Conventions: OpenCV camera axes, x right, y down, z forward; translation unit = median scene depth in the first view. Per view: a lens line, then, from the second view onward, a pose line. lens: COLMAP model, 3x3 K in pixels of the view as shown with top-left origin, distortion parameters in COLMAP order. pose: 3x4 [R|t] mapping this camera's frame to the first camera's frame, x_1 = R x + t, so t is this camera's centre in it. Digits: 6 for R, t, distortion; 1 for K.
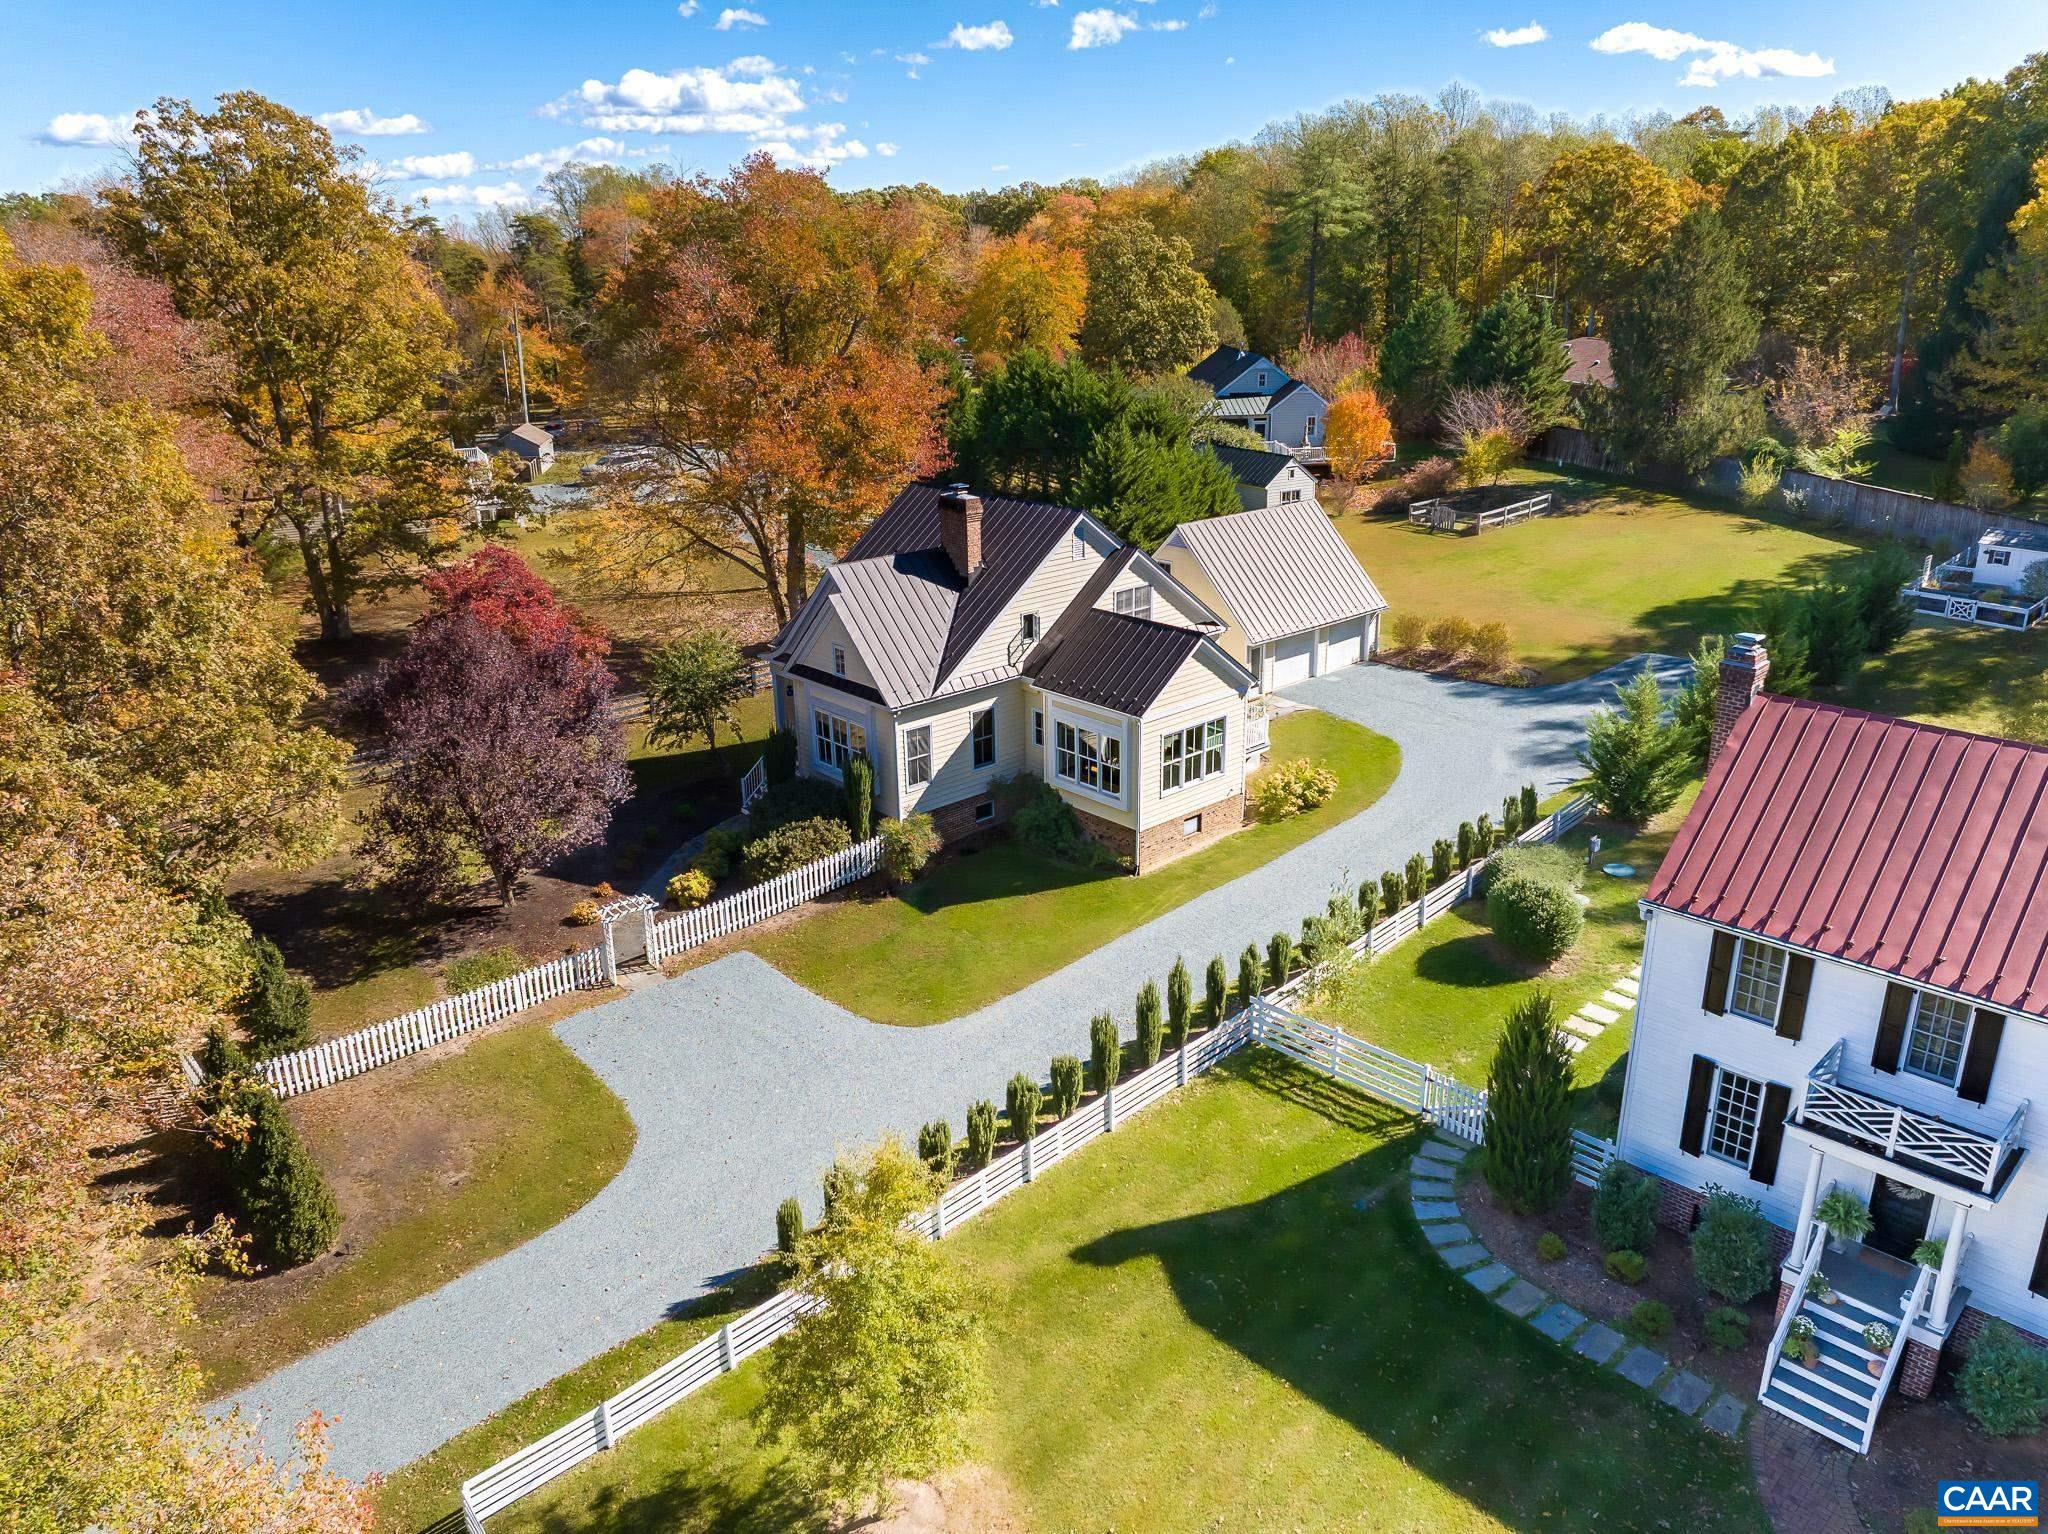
lens RADIAL K [[1451.7, 0, 1027.0], [0, 1451.7, 755.4], [0, 0, 1]] dist [-0.028373, -0.001034]
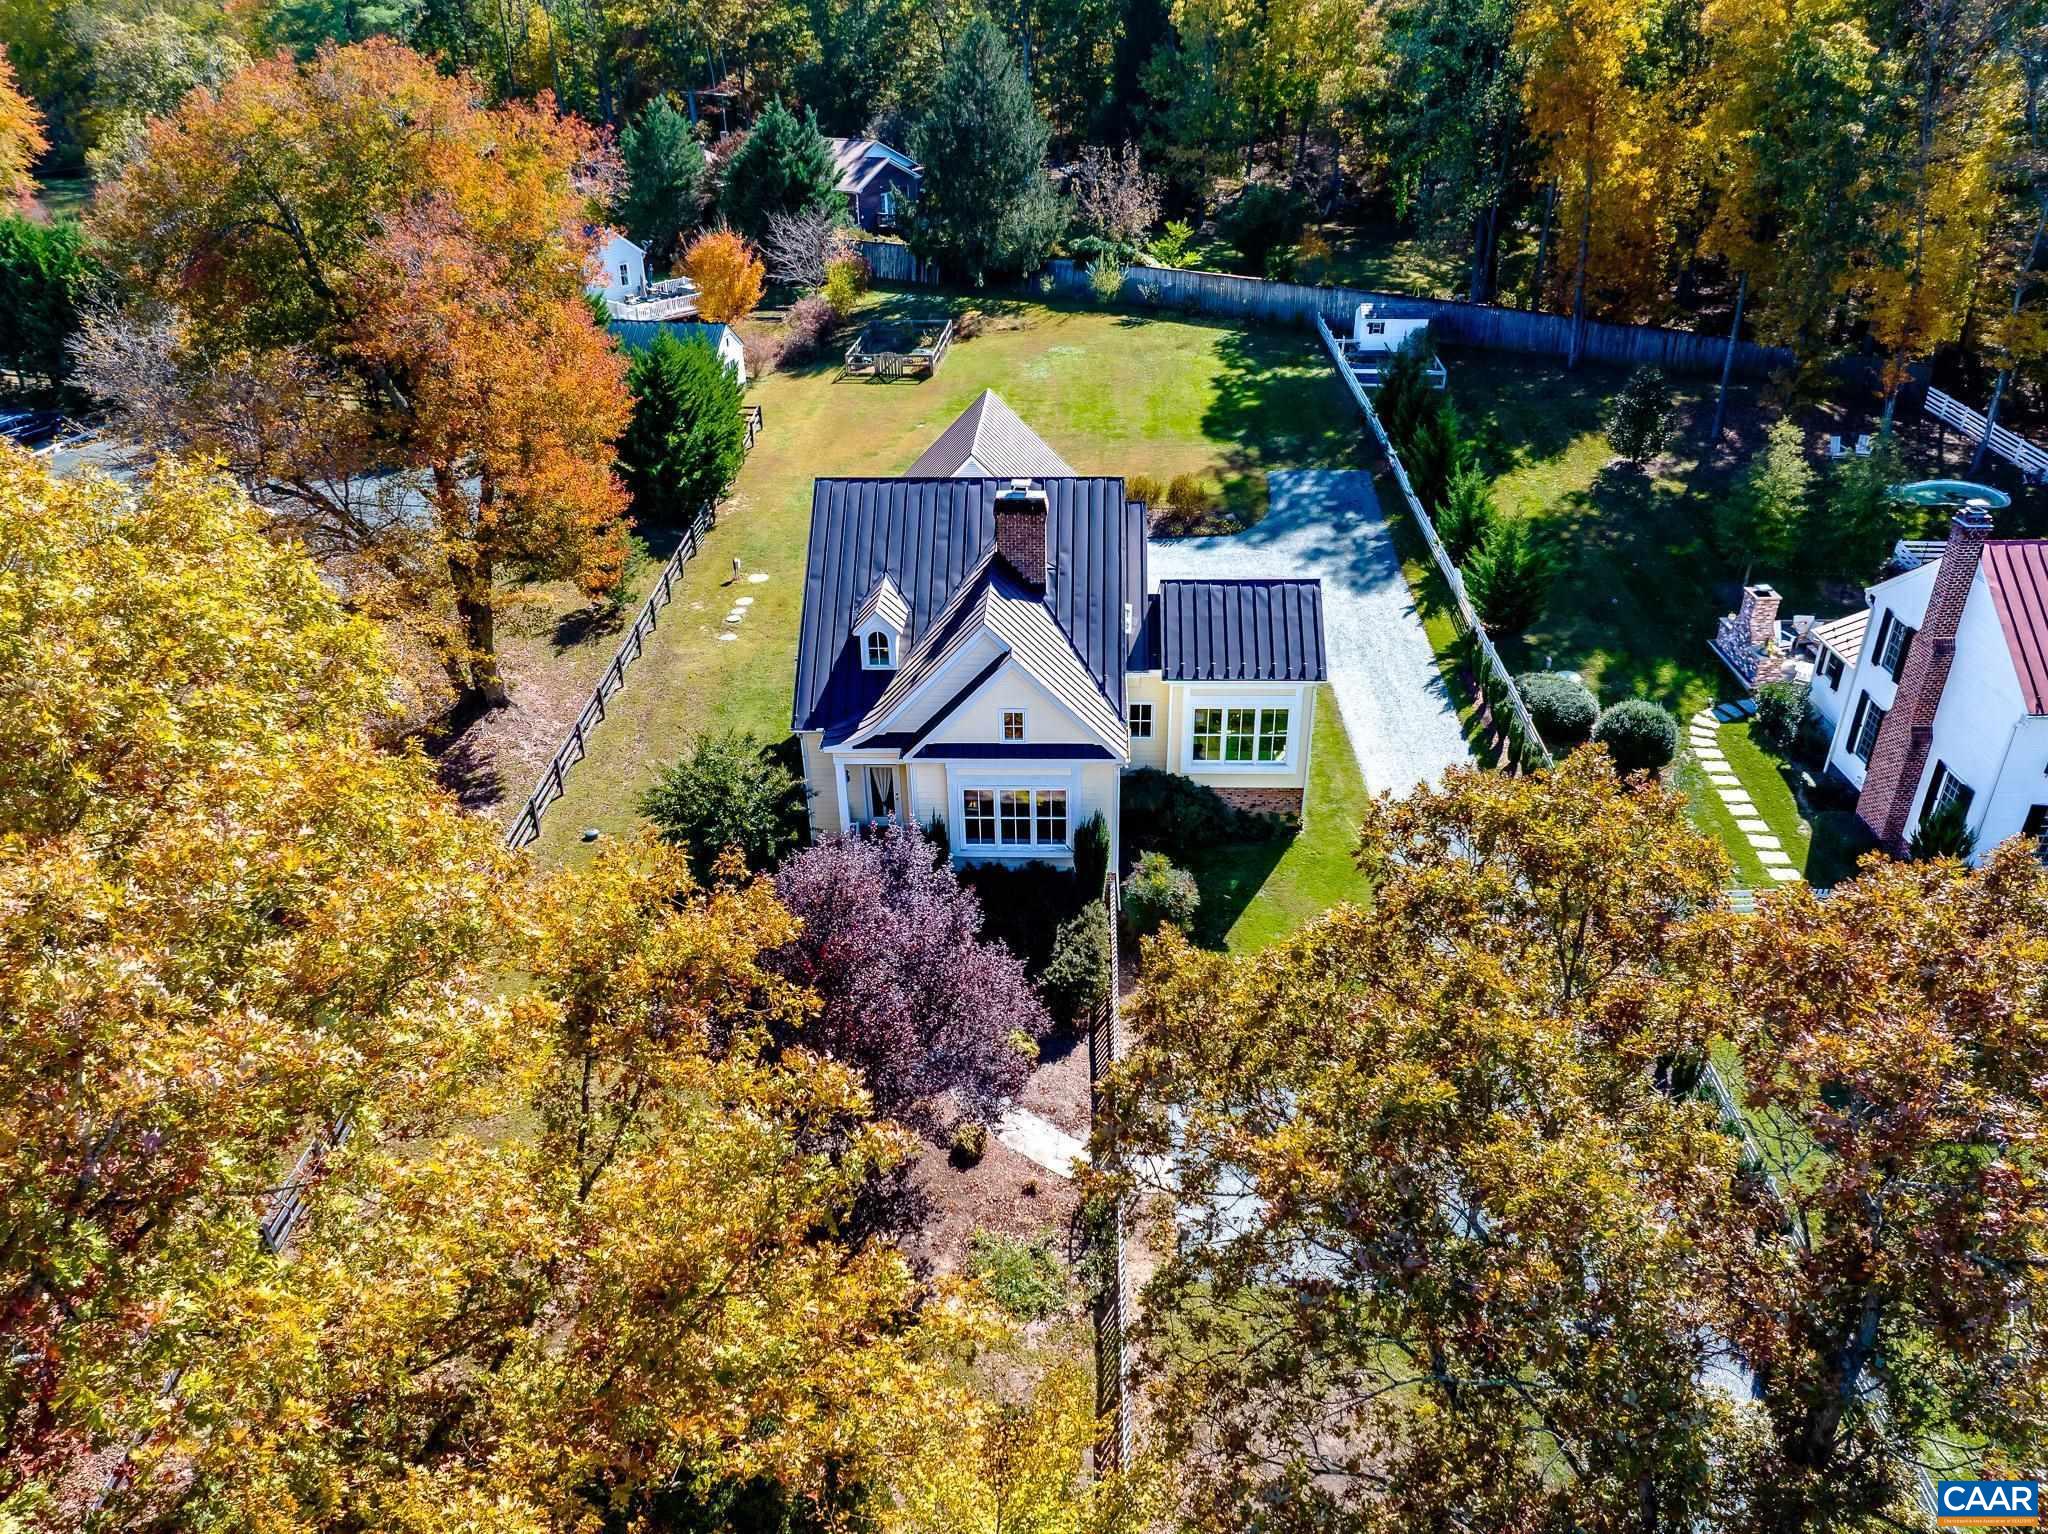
lens RADIAL K [[1446.0, 0, 1024.0], [0, 1446.0, 767.0], [0, 0, 1]] dist [-0.033616, 0.001767]
pose [[0.700035, -0.350548, 0.622147, -0.650693], [0.237463, 0.935914, 0.260148, -0.257354], [-0.673471, -0.034376, 0.738414, 0.378463]]
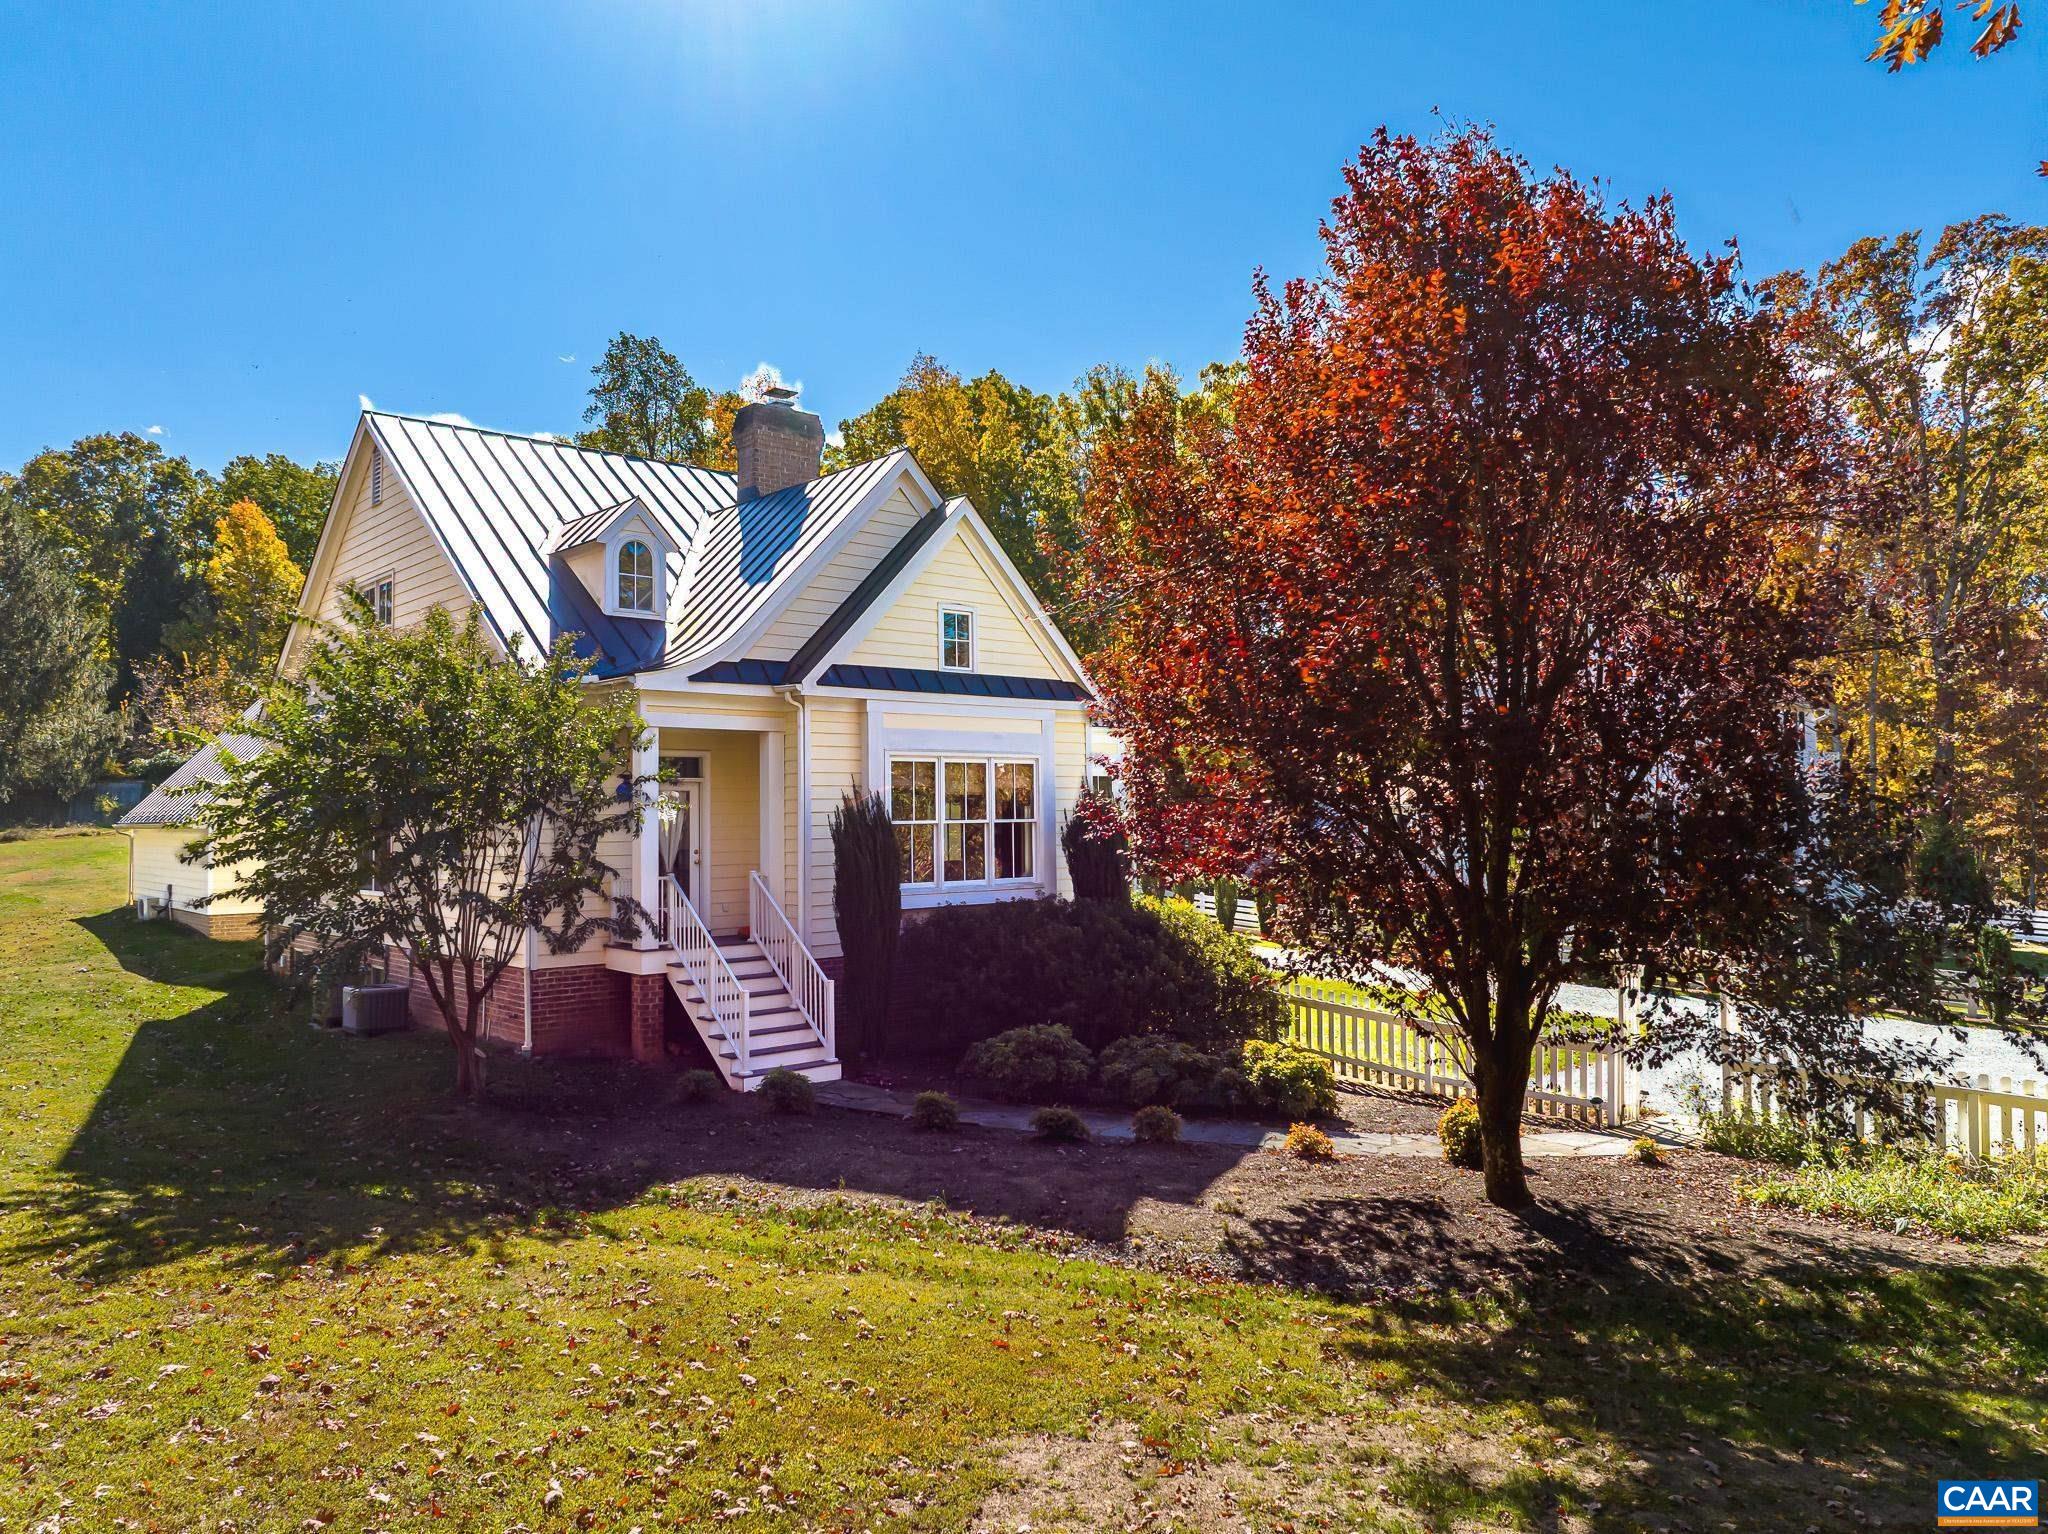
lens RADIAL K [[1446.0, 0, 1024.0], [0, 1446.0, 767.0], [0, 0, 1]] dist [-0.033616, 0.001767]
pose [[0.020675, 0.043332, 0.998847, -0.605204], [0.331998, 0.942071, -0.047741, 0.005551], [-0.943053, 0.332603, 0.005091, 0.988801]]
